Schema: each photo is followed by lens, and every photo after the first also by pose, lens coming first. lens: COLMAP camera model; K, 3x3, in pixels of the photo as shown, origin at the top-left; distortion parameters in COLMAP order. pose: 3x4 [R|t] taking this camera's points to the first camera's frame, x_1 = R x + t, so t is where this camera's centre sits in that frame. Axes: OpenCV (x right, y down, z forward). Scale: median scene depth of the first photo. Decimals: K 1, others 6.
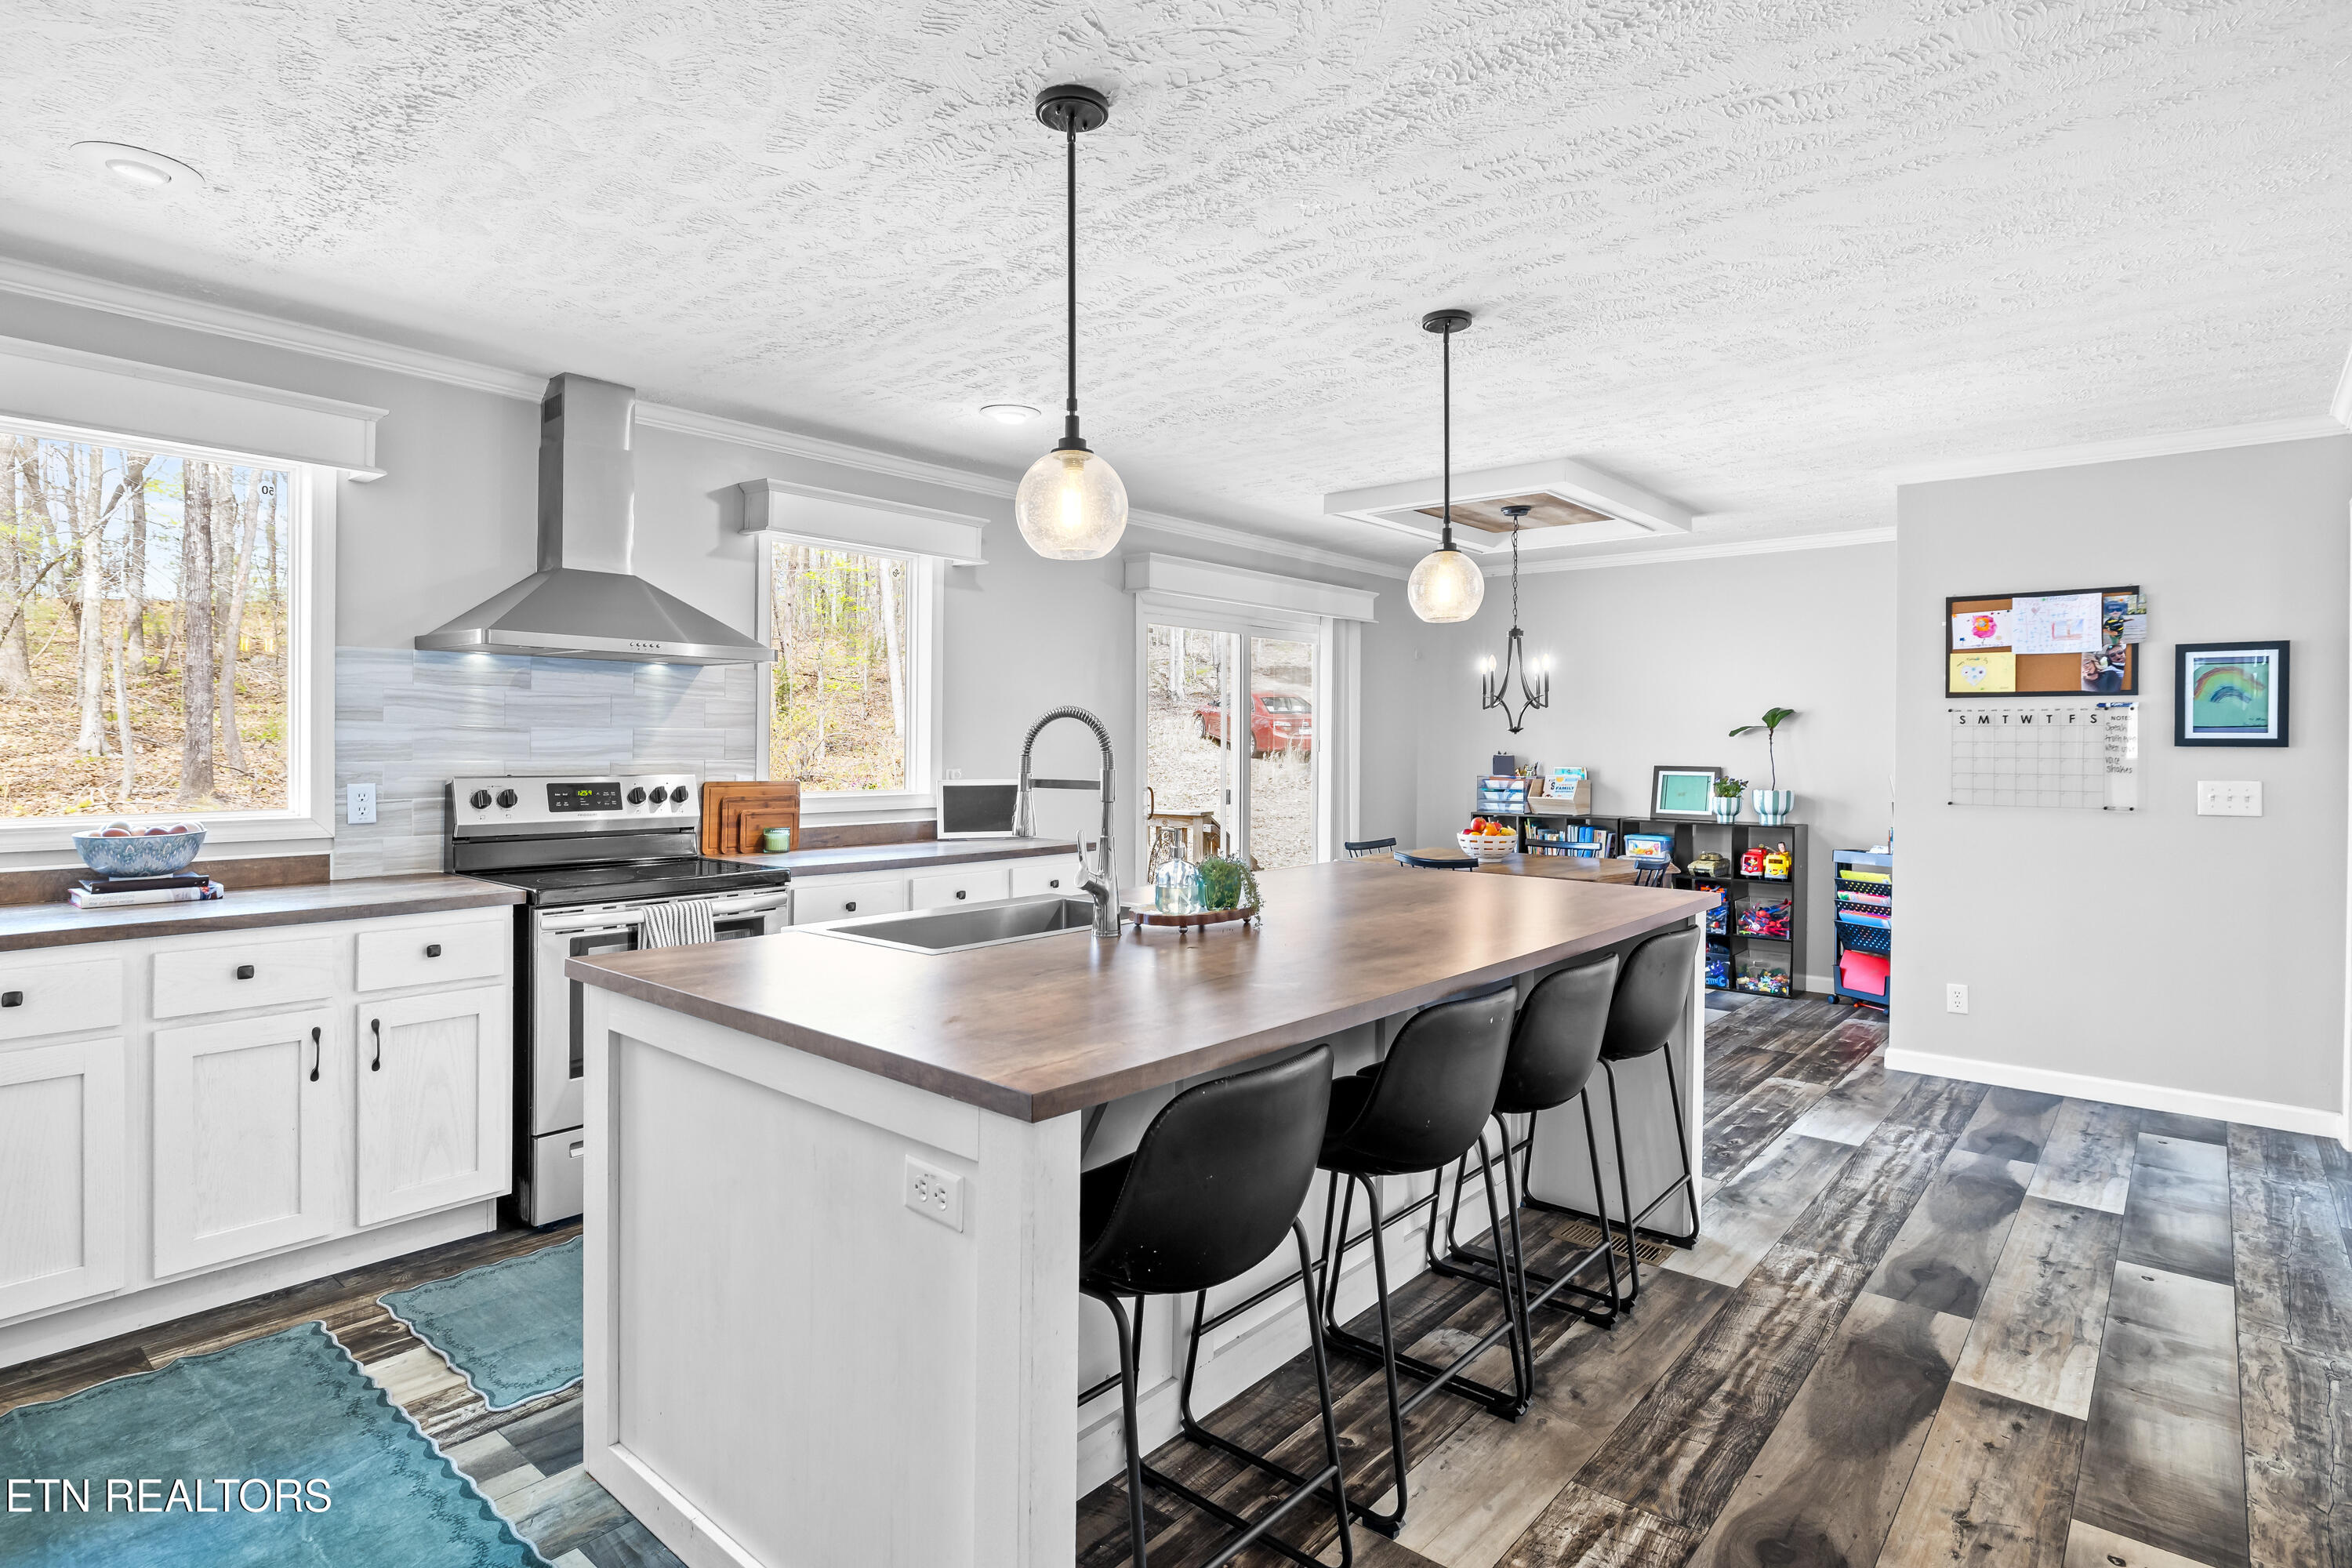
lens RADIAL K [[1207.5, 0, 1177.7], [0, 1207.5, 760.5], [0, 0, 1]] dist [-0.001815, -0.000602]
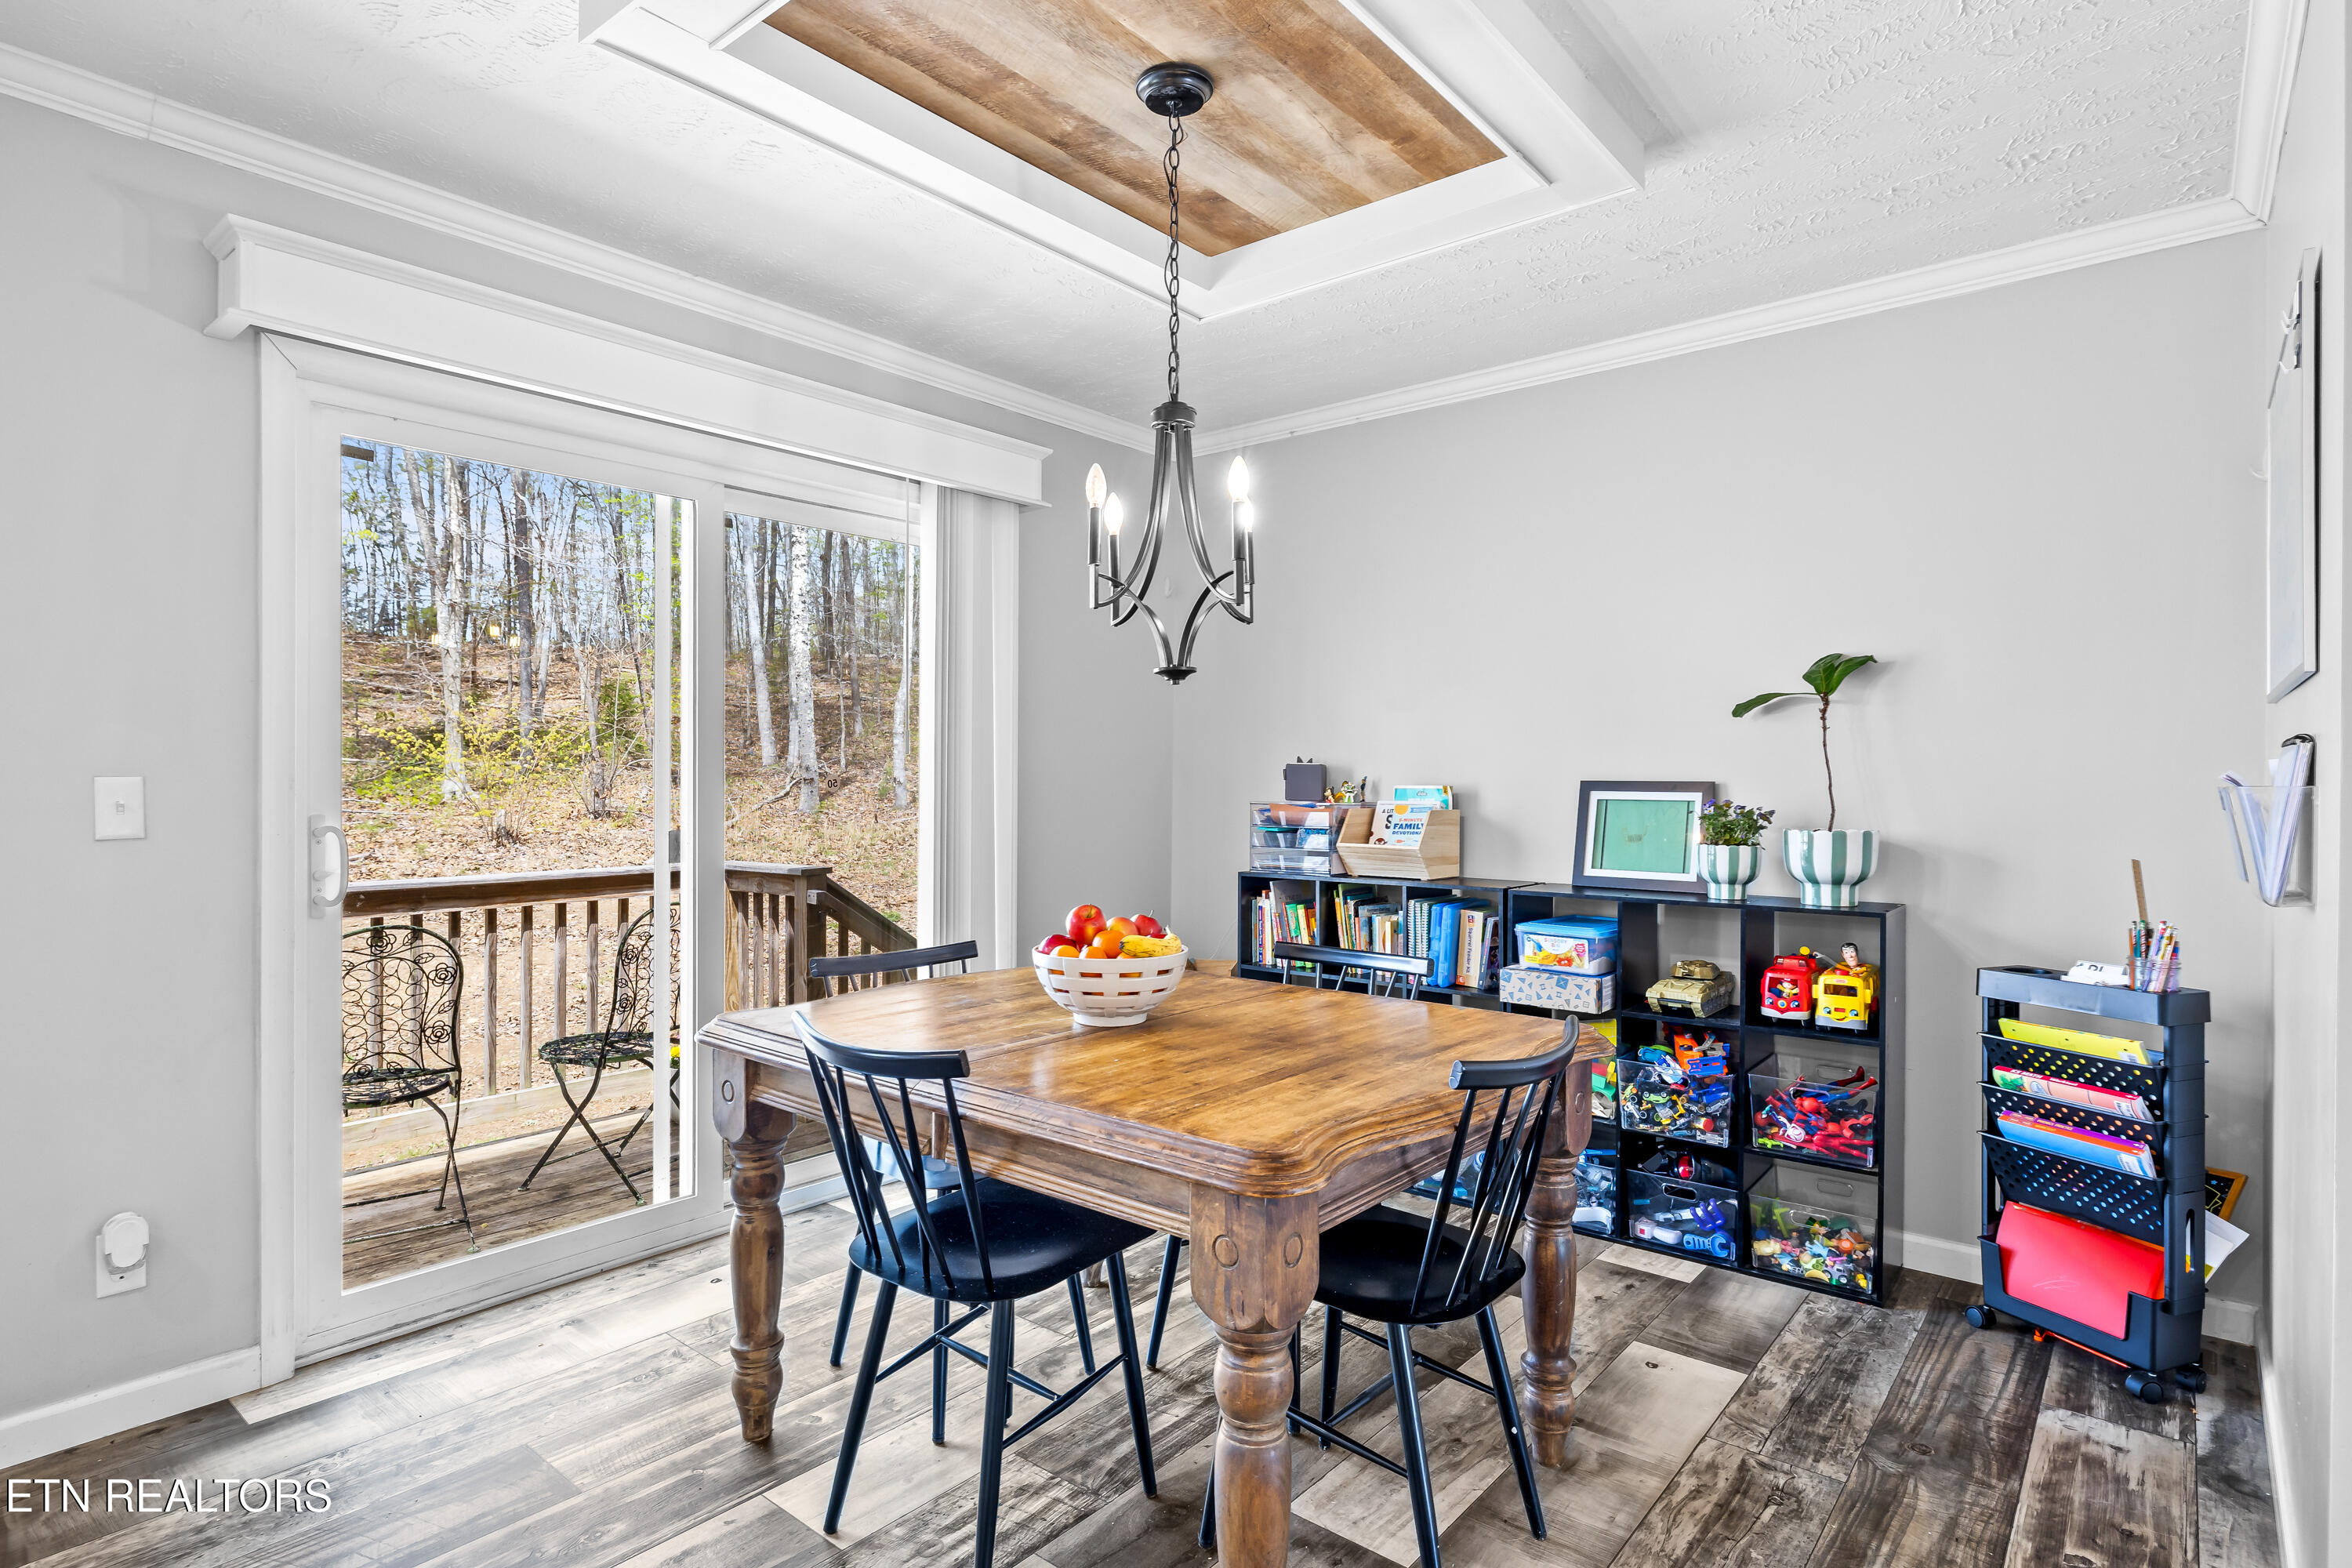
lens RADIAL K [[1207.5, 0, 1170.7], [0, 1207.5, 790.1], [0, 0, 1]] dist [-0.001815, -0.000602]
pose [[0.999967, -0.001898, 0.007880, 0.345744], [0.001937, 0.999986, -0.004867, 0.016133], [-0.007870, 0.004882, 0.999957, 0.785719]]
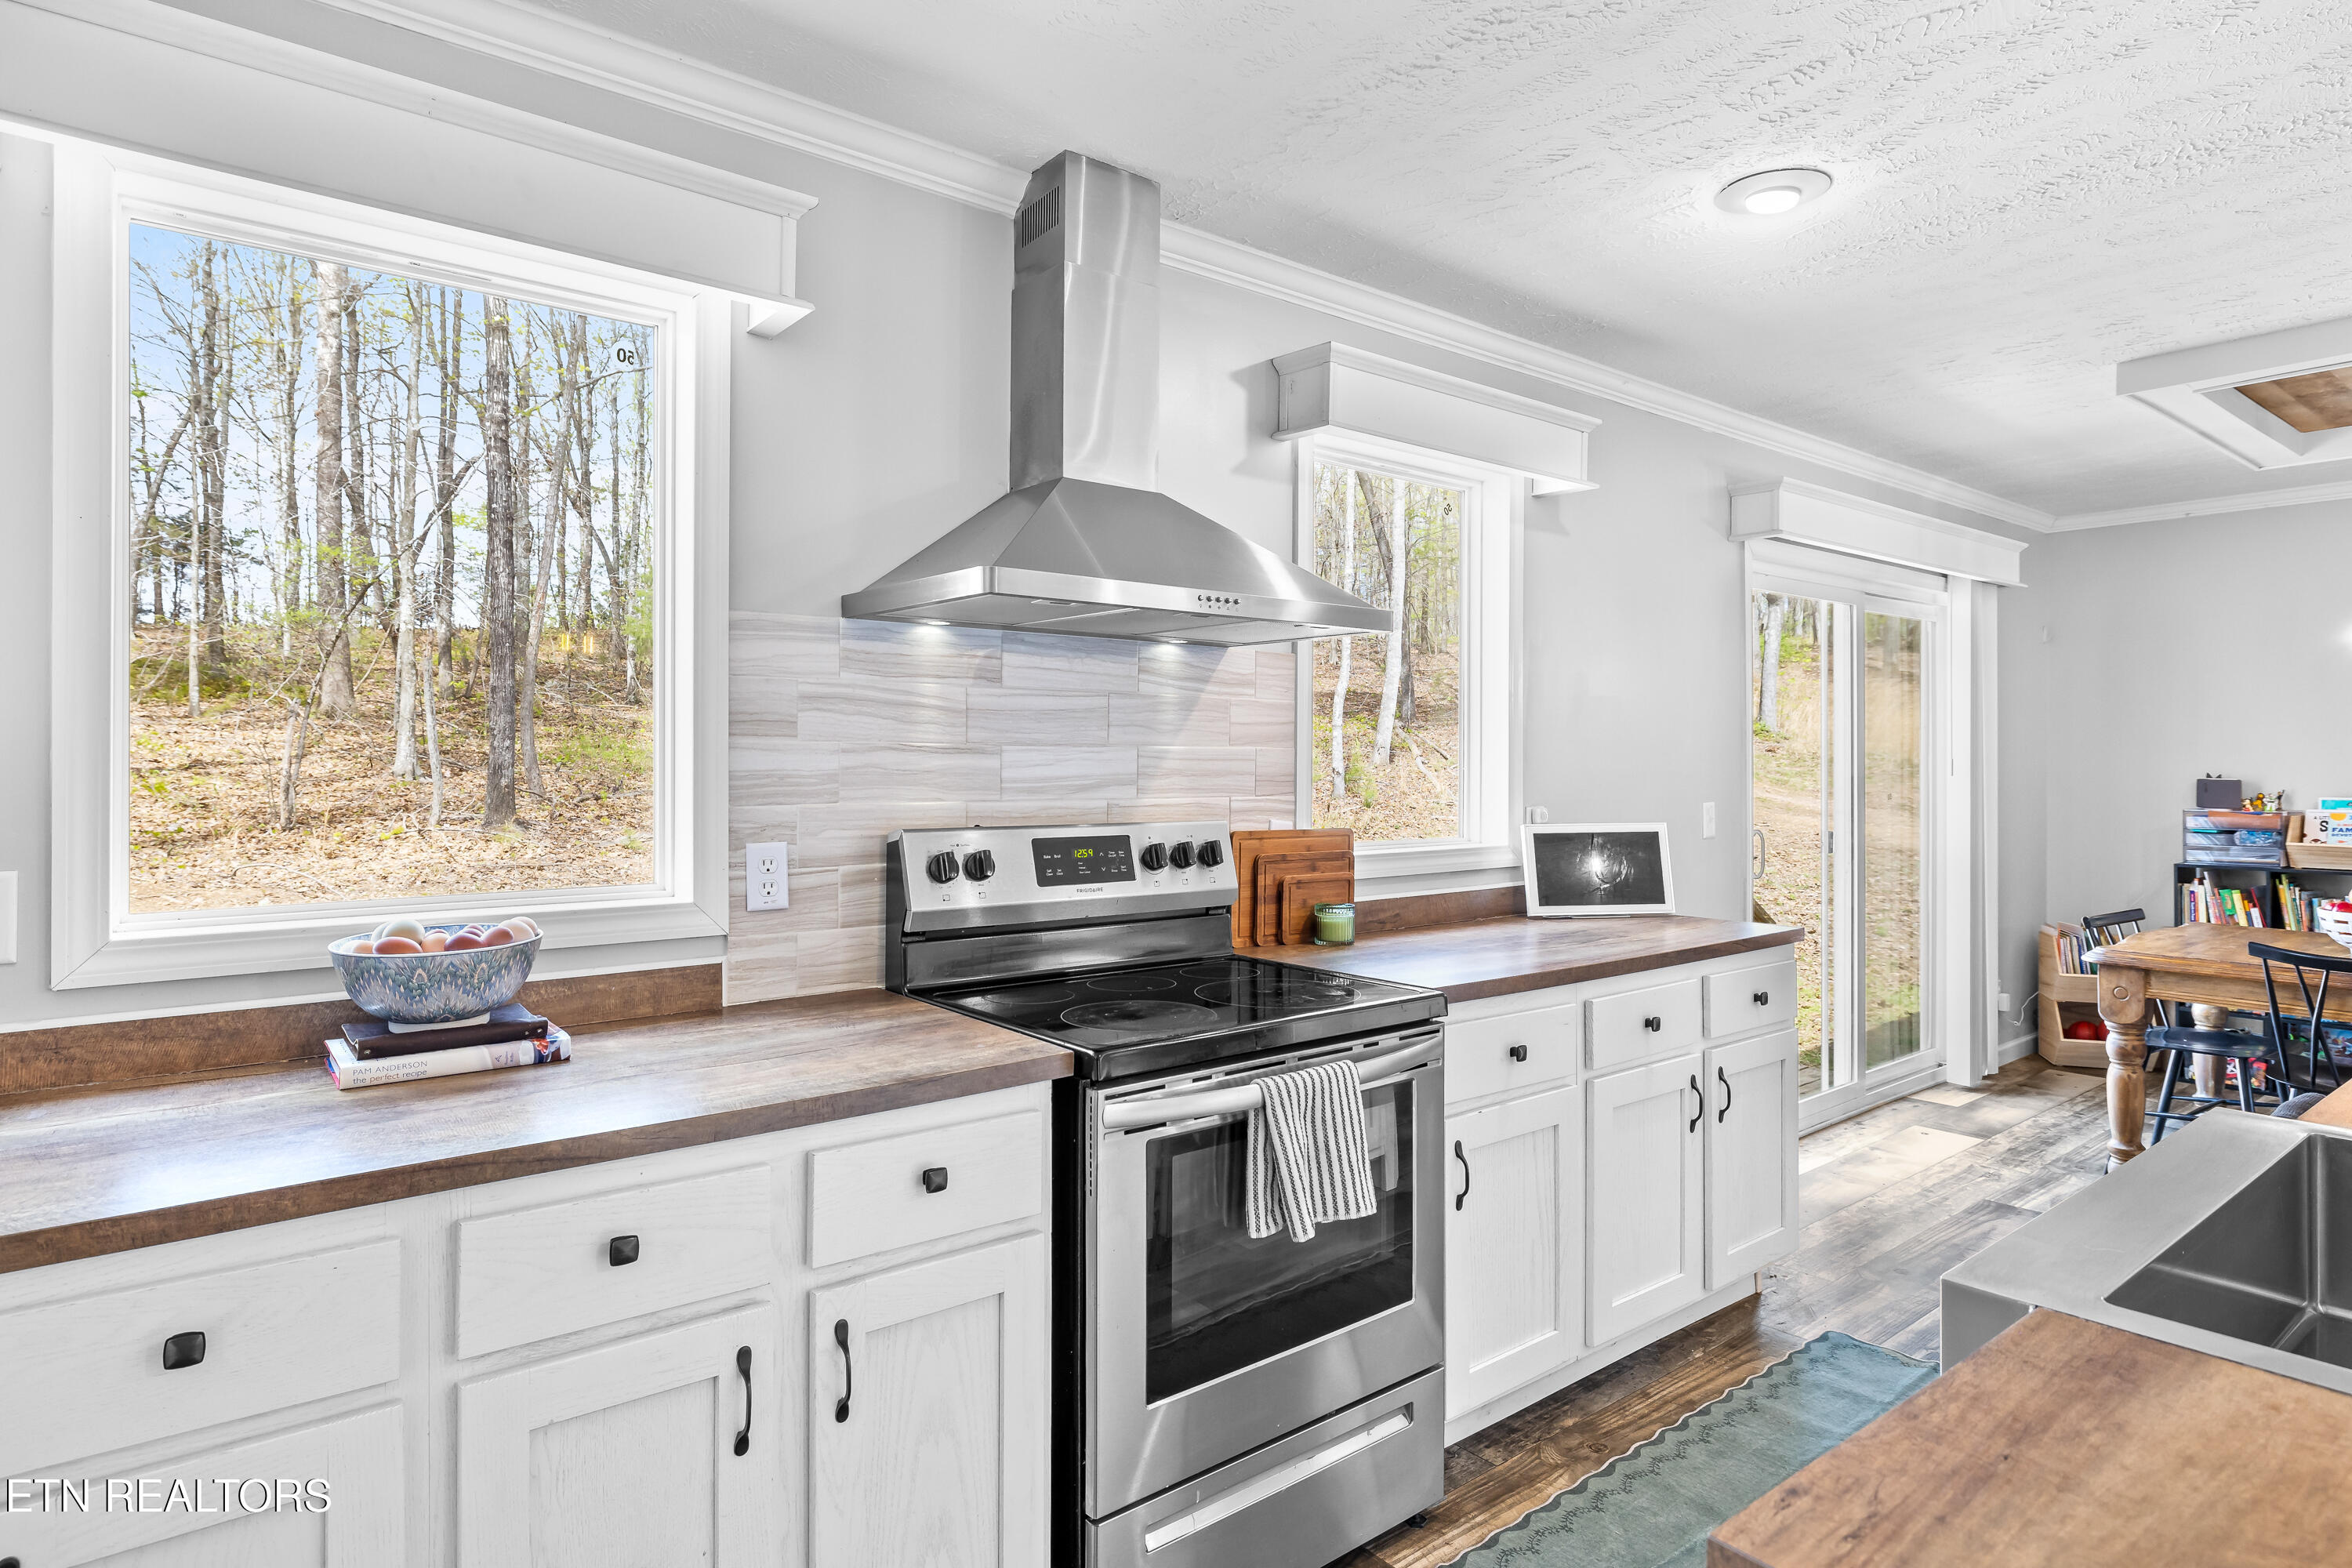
lens RADIAL K [[1240.7, 0, 1162.9], [0, 1240.7, 771.7], [0, 0, 1]] dist [-0.000110, -0.003041]
pose [[0.982213, -0.003234, -0.187742, -0.298328], [0.002099, 0.999978, -0.006245, -0.009169], [0.187758, 0.005740, 0.982199, 0.351768]]
